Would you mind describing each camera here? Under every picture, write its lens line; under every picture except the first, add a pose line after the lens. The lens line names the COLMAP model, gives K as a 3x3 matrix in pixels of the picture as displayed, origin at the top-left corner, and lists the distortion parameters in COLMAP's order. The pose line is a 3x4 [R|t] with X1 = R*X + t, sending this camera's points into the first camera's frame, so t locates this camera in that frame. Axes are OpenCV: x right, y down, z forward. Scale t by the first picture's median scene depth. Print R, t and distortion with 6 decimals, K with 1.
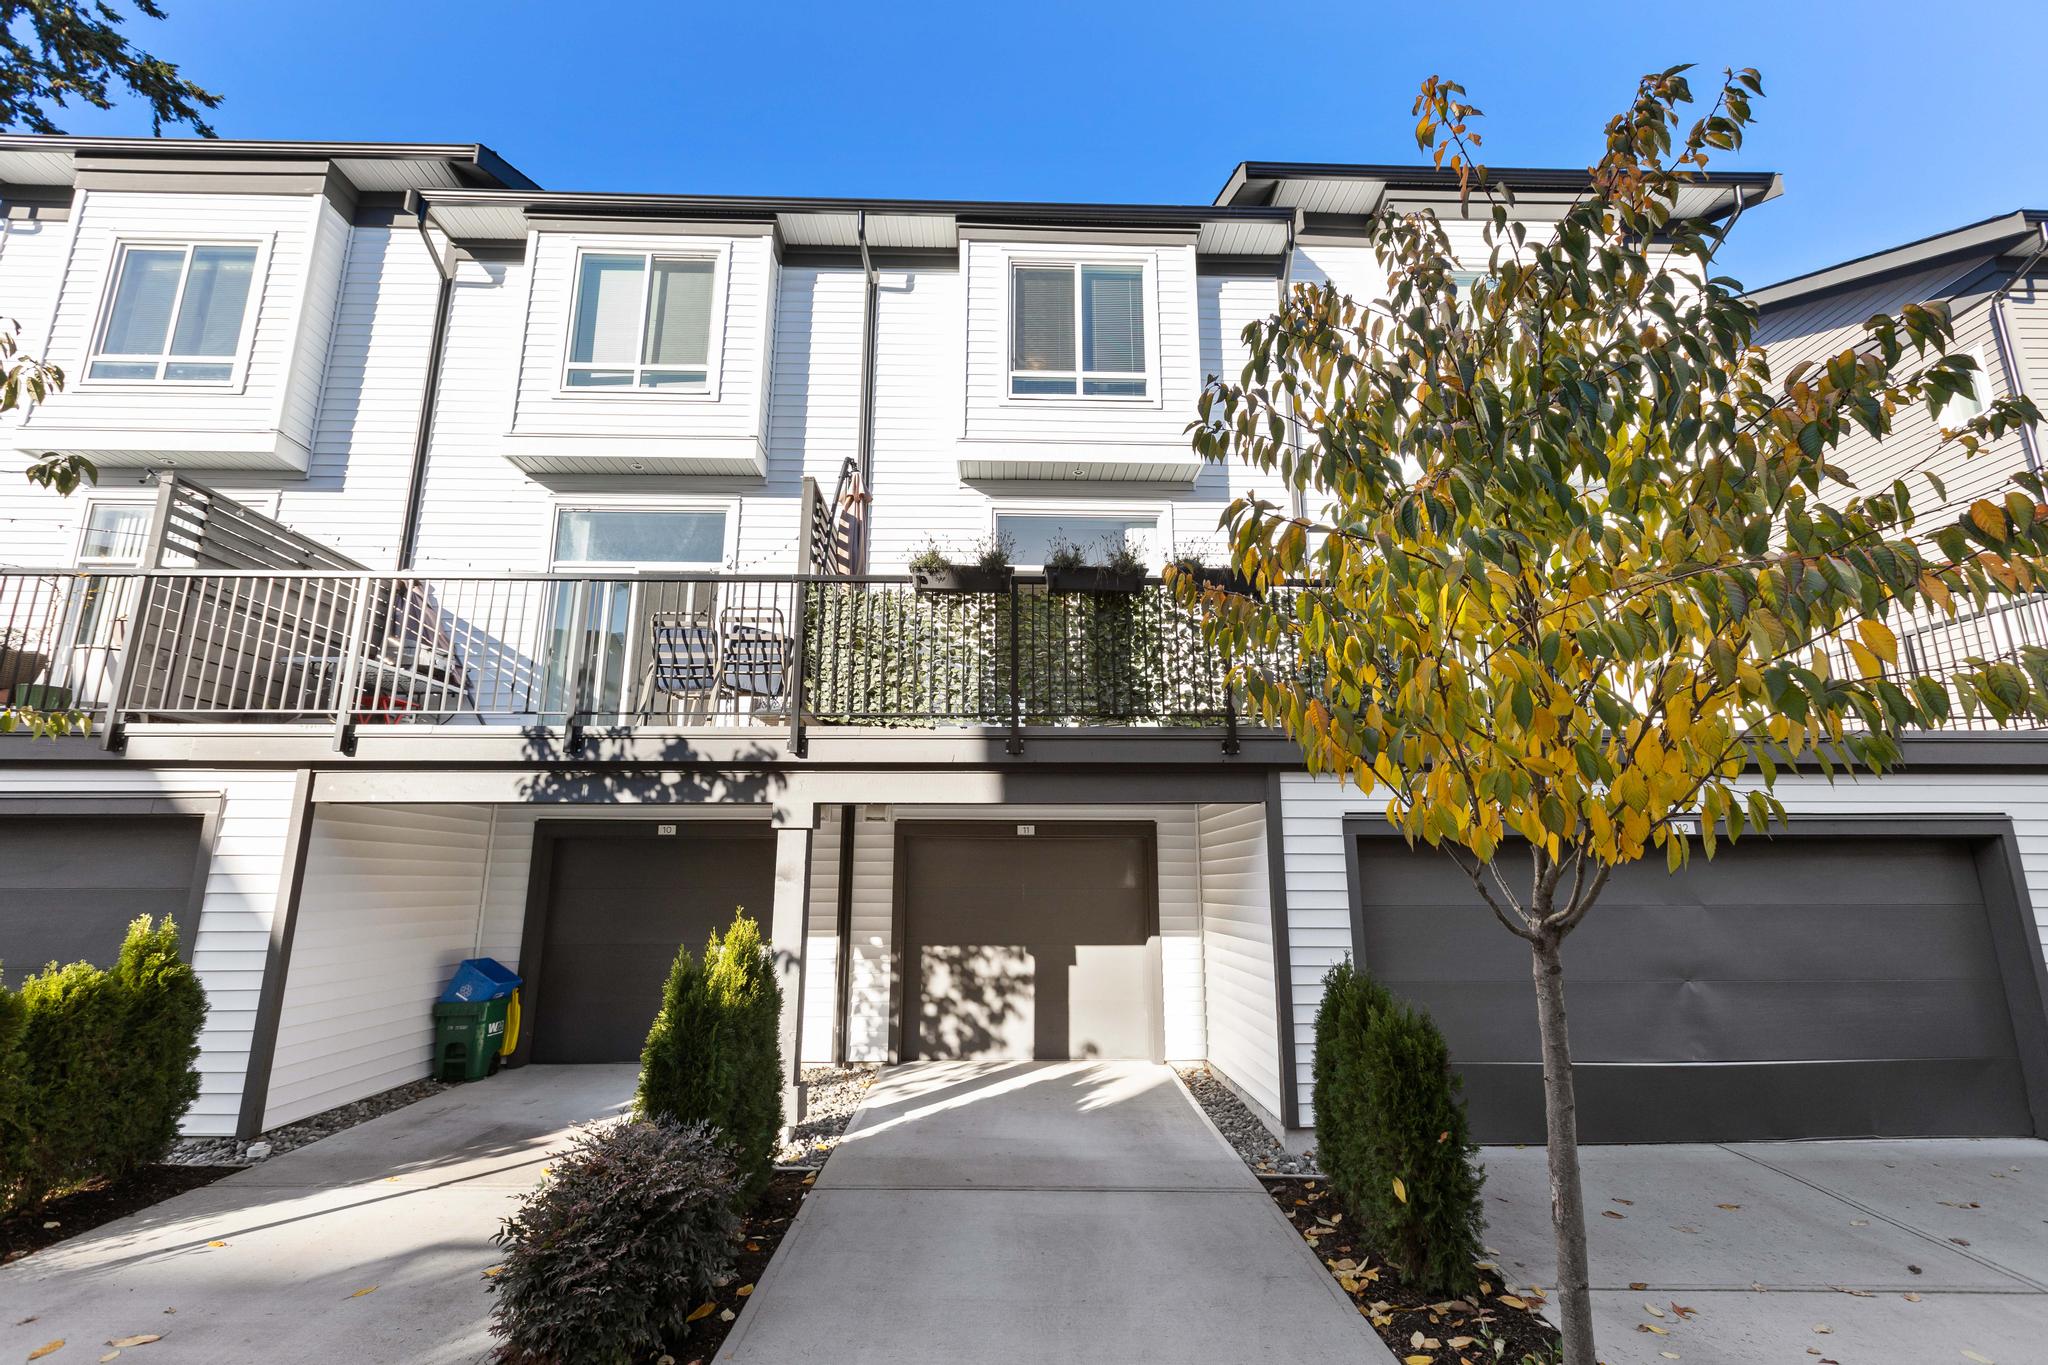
lens RADIAL K [[911.4, 0, 1028.4], [0, 911.4, 692.4], [0, 0, 1]] dist [-0.000860, 0.000168]
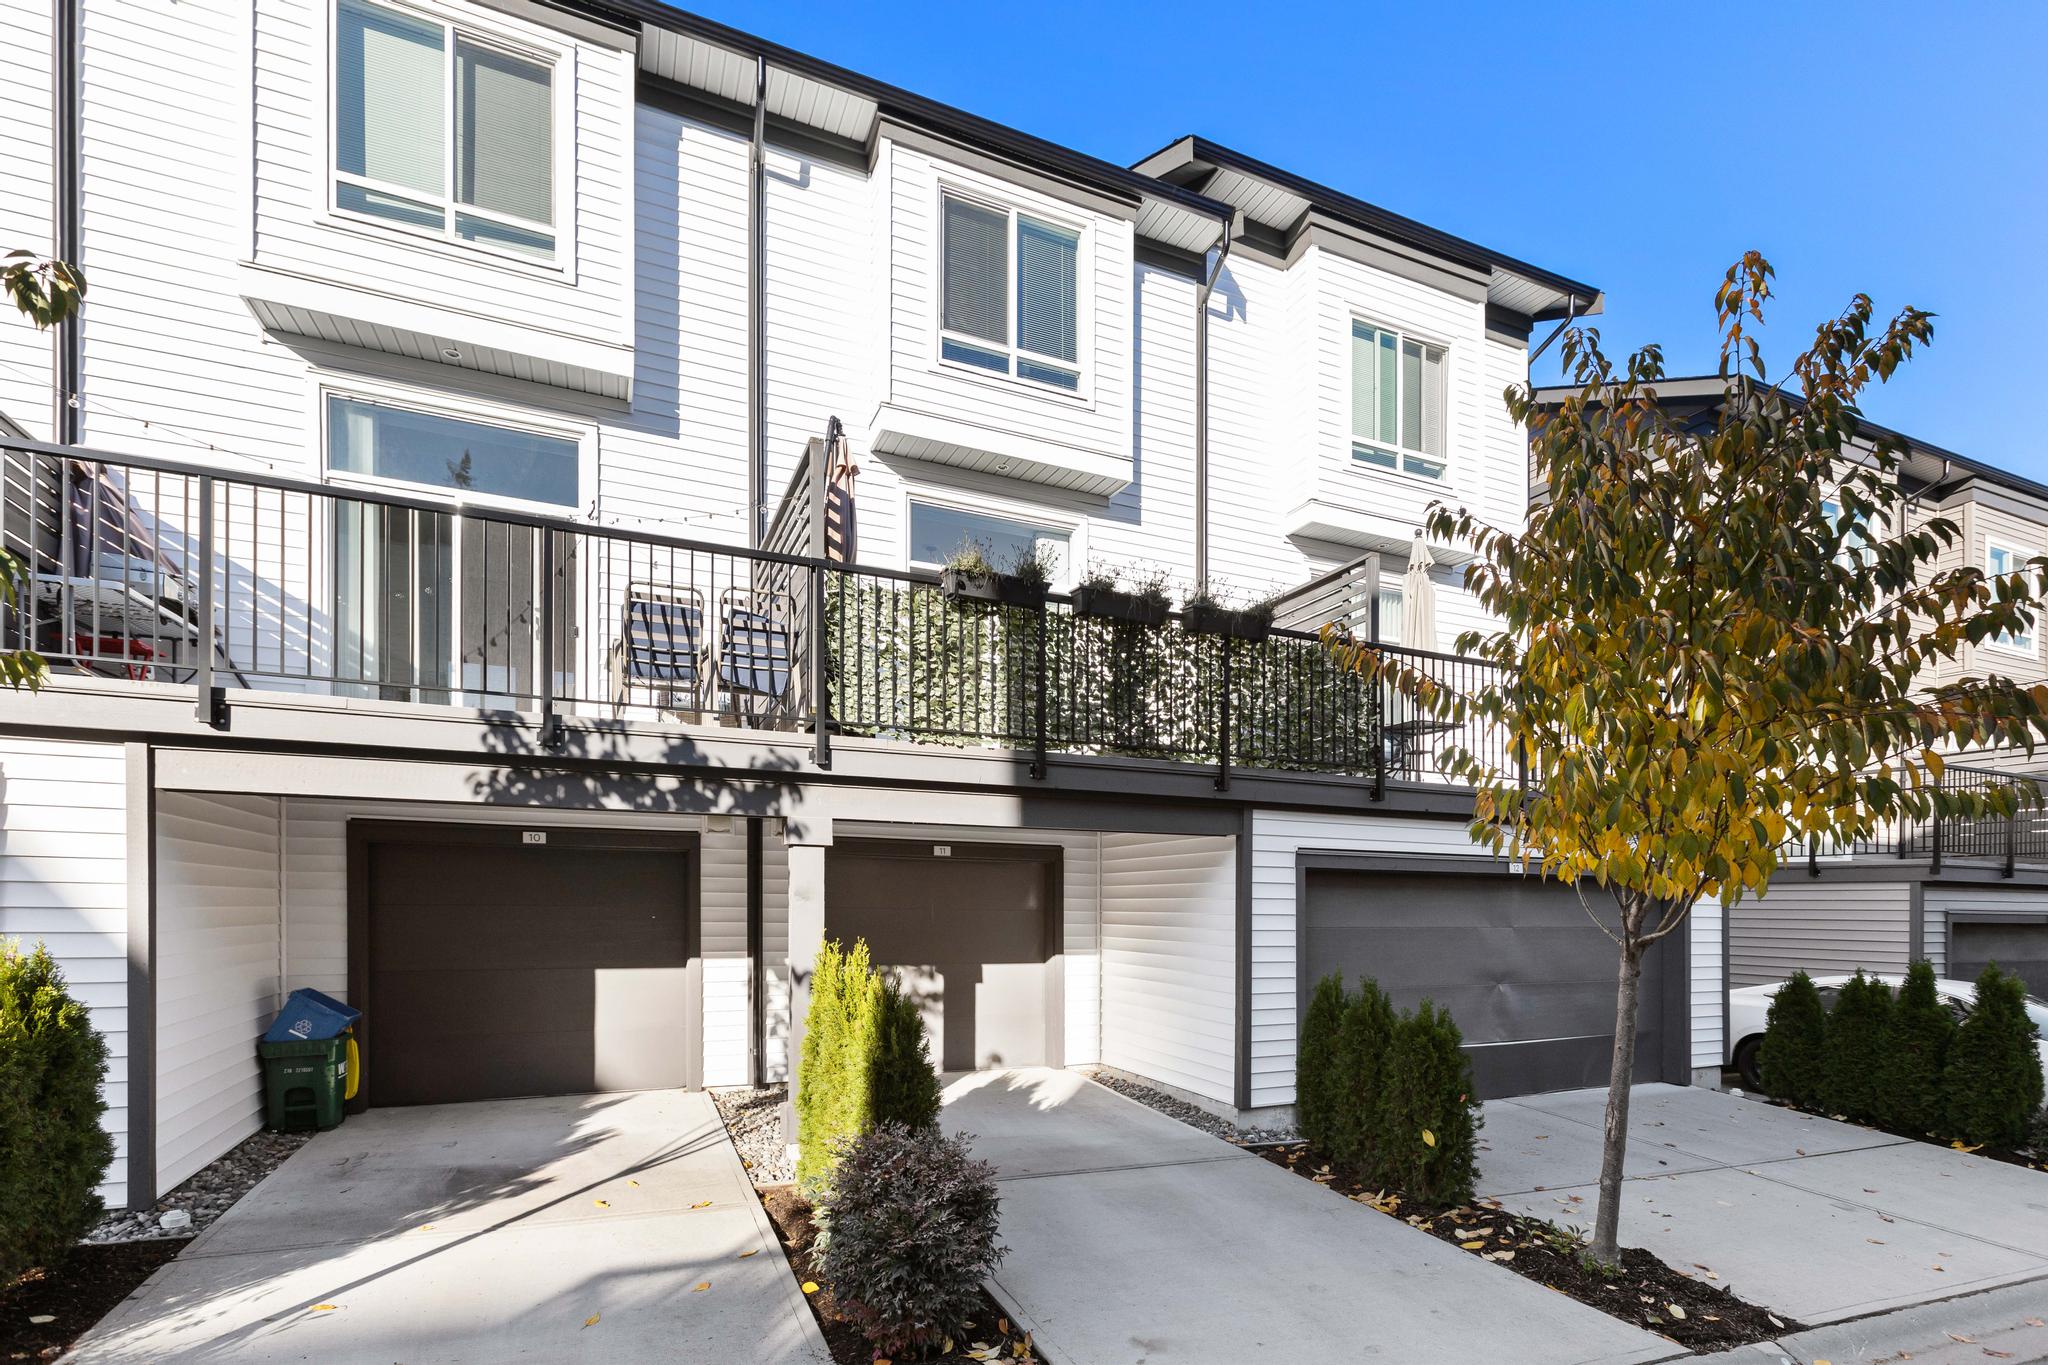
lens RADIAL K [[992.7, 0, 1027.5], [0, 992.7, 911.5], [0, 0, 1]] dist [-0.000451, 0.000479]
pose [[0.925749, 0.007707, 0.378061, -0.428215], [-0.088130, 0.976657, 0.195891, -0.002631], [-0.367726, -0.214665, 0.904819, -0.013002]]
